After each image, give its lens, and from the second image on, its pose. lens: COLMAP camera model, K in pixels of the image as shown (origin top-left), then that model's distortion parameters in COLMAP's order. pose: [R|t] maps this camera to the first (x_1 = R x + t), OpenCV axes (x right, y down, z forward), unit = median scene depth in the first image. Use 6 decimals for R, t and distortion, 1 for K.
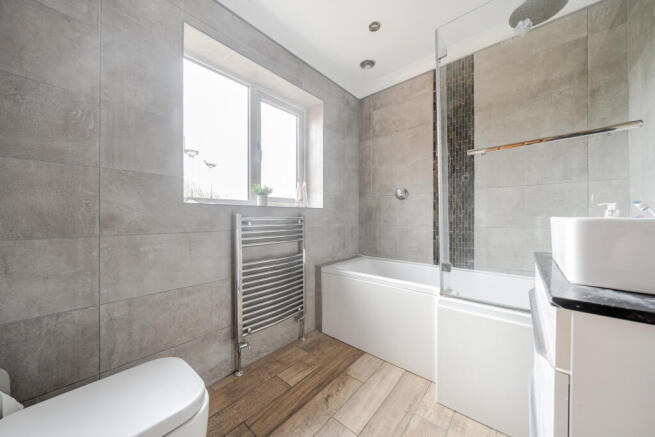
lens RADIAL K [[226.6, 0, 327.0], [0, 226.6, 218.8], [0, 0, 1]] dist [-0.007350, 0.000067]
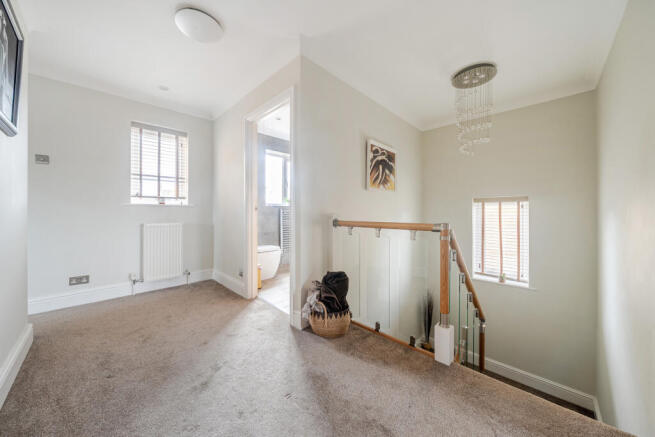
lens RADIAL K [[226.6, 0, 328.3], [0, 226.6, 214.1], [0, 0, 1]] dist [-0.007350, 0.000067]
pose [[0.997796, 0.003528, -0.066259, 0.389889], [-0.003476, 0.999994, 0.000901, 0.032954], [0.066261, -0.000669, 0.997802, -1.816461]]
